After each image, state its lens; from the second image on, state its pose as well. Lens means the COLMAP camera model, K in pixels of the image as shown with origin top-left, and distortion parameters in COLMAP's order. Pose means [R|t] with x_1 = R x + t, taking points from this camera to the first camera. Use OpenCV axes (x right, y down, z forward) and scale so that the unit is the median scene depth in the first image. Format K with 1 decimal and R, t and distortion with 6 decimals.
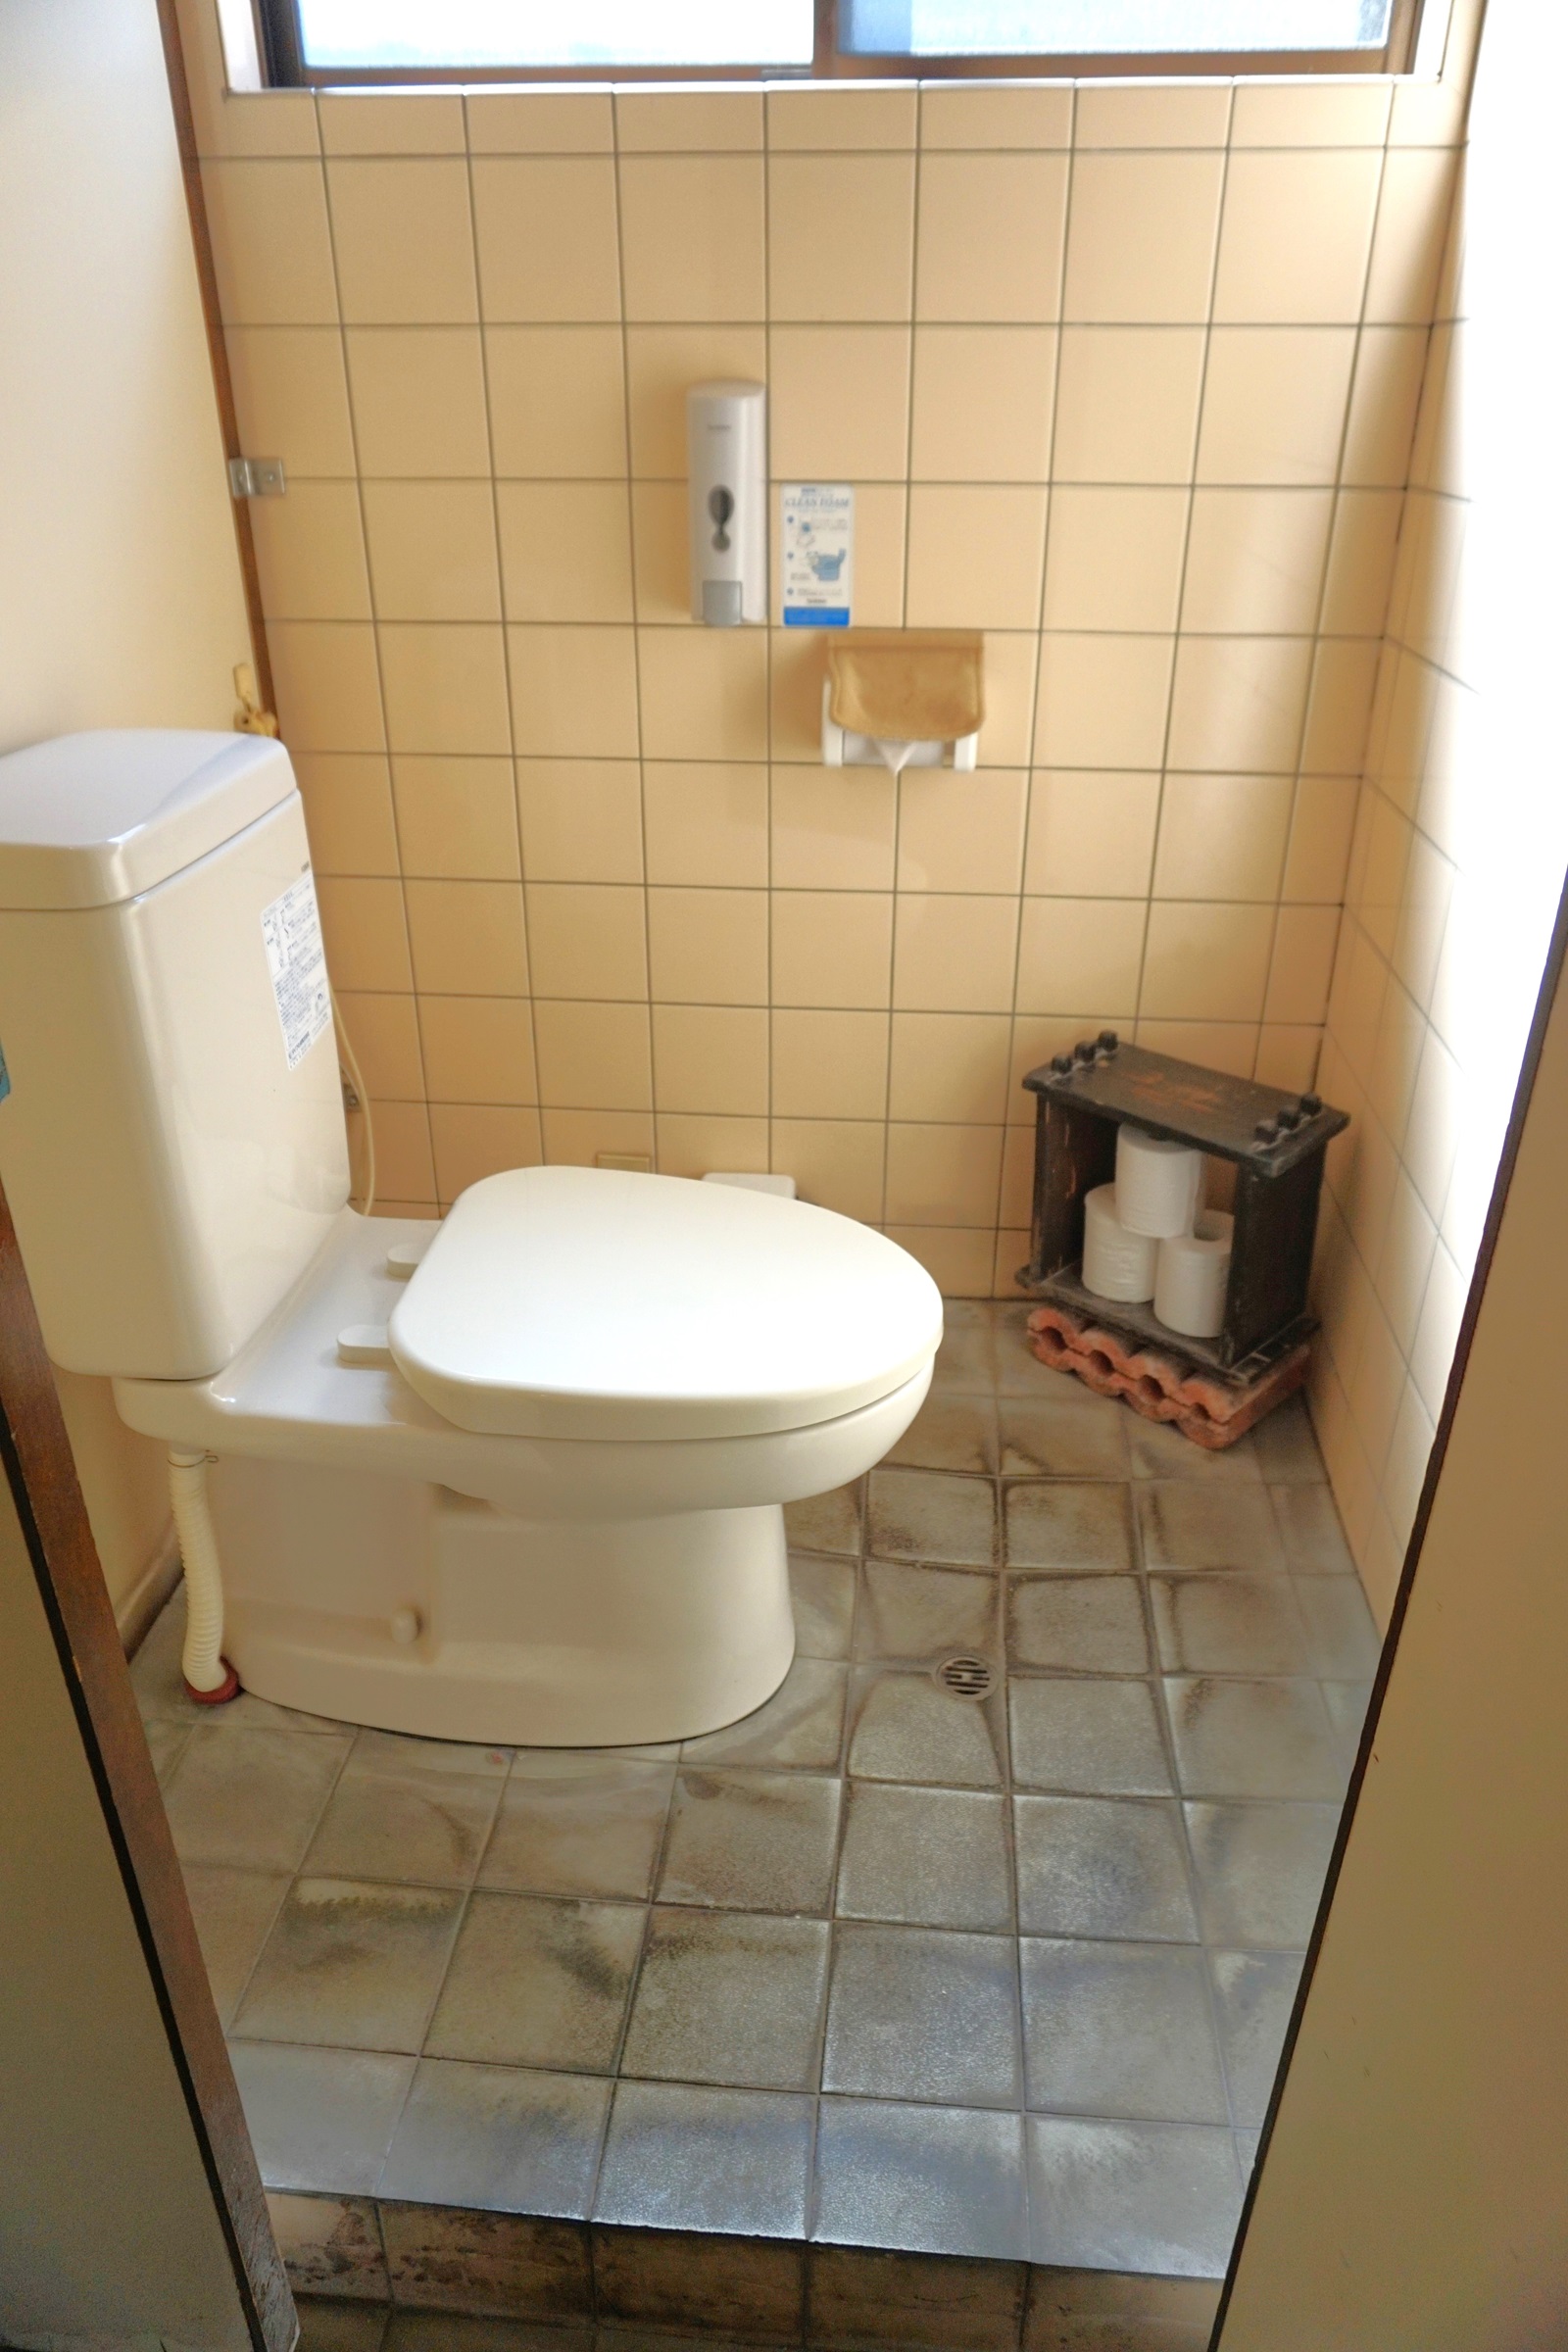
lens RADIAL K [[1590.9, 0, 791.8], [0, 1590.9, 1166.9], [0, 0, 1]] dist [-0.040031, 0.012813]
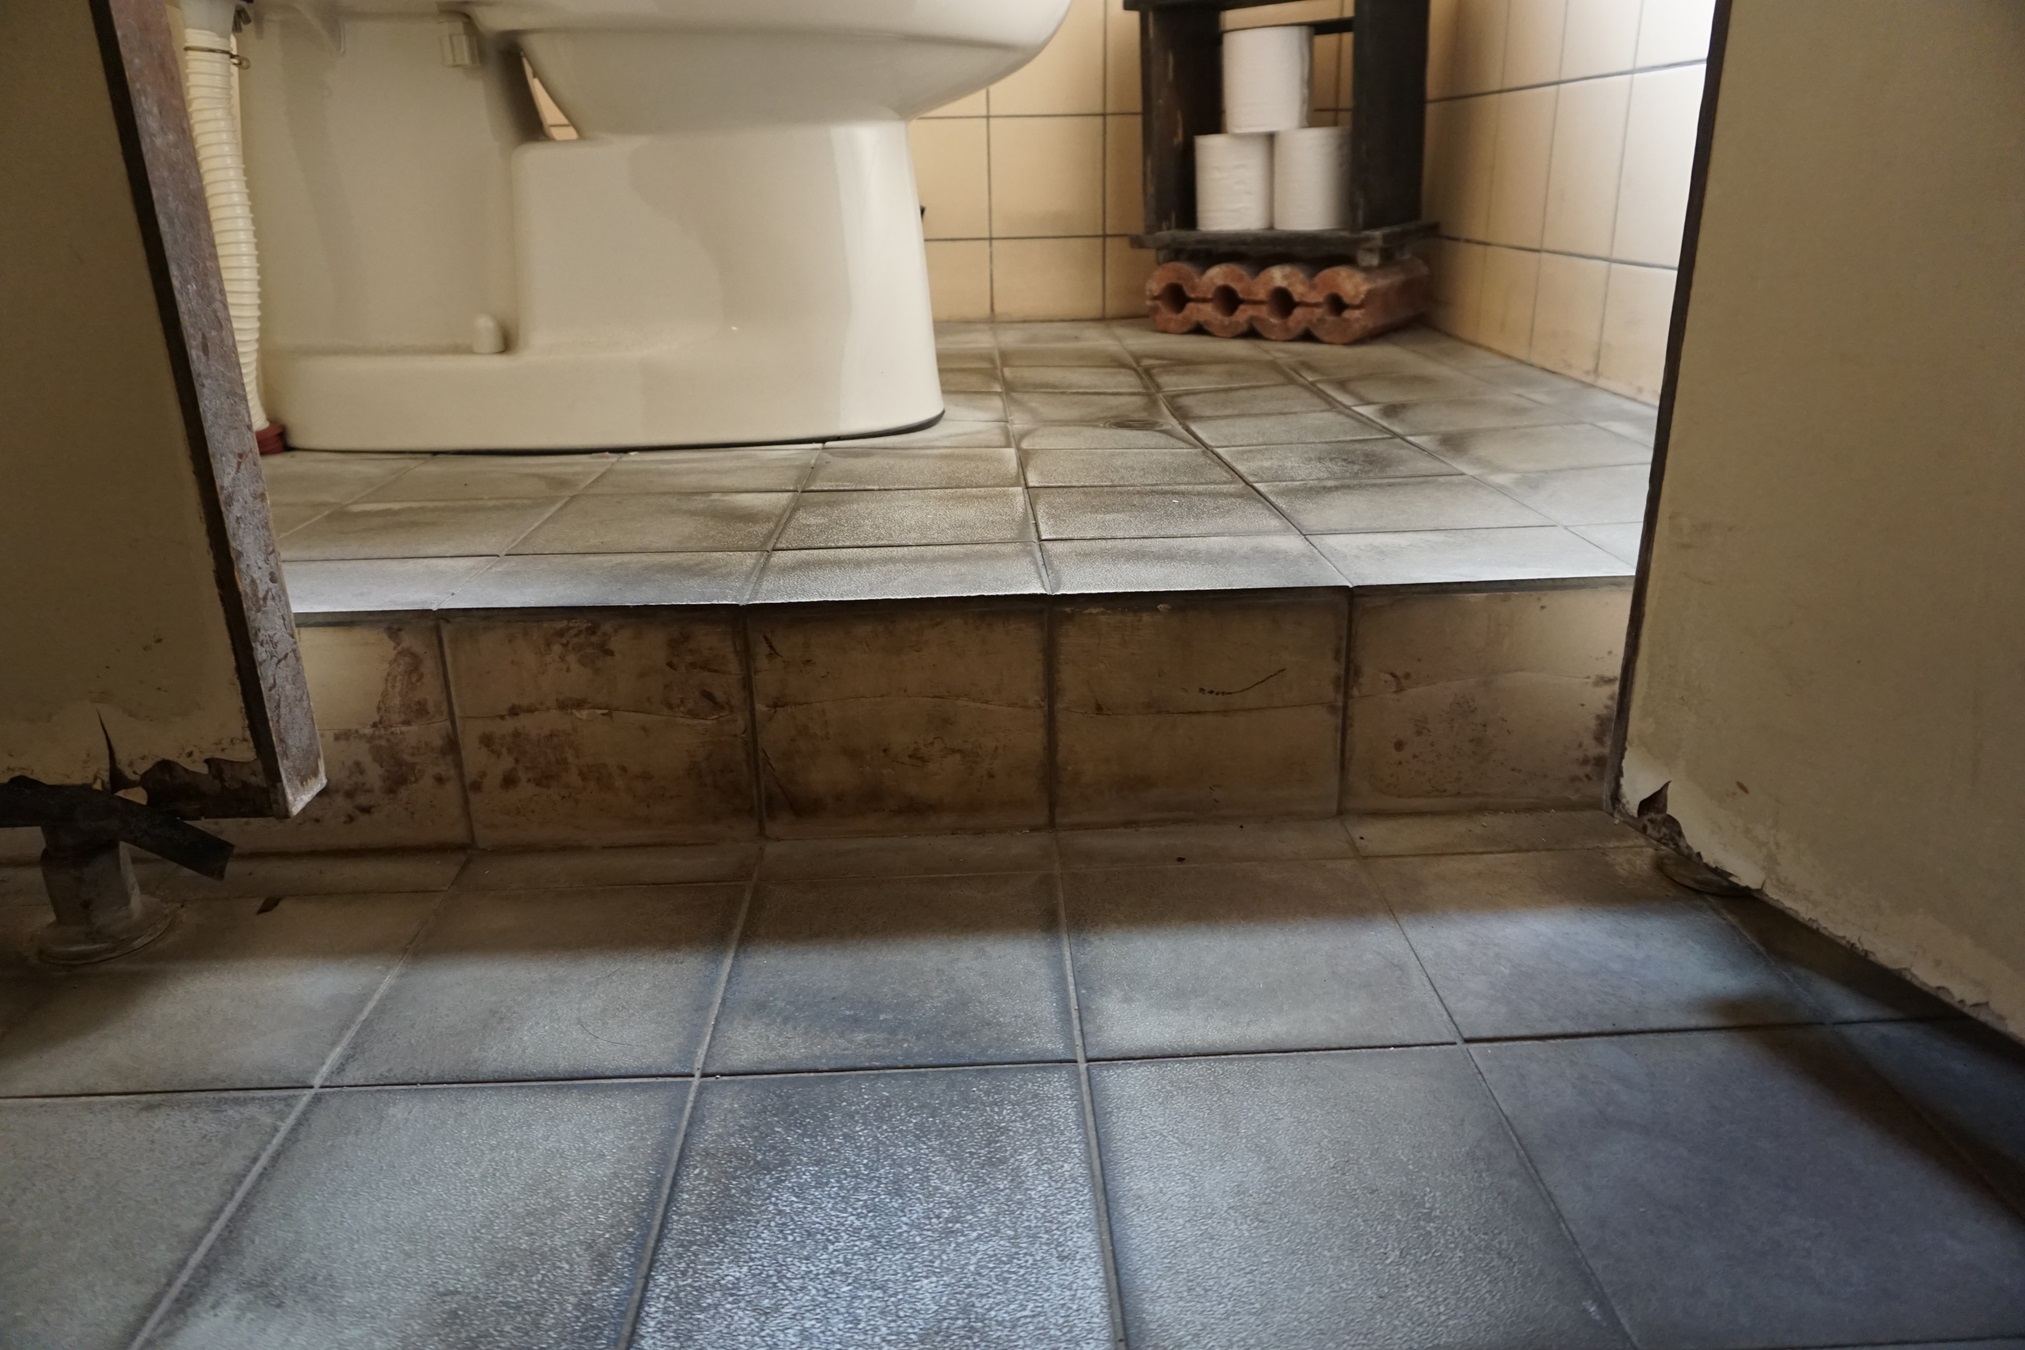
lens RADIAL K [[1369.7, 0, 1008.1], [0, 1369.7, 679.5], [0, 0, 1]] dist [-0.040031, 0.012813]
pose [[0.991937, -0.067594, 0.107200, -0.075921], [0.079786, 0.990289, -0.113850, 0.753793], [-0.098464, 0.121486, 0.987697, 0.359028]]
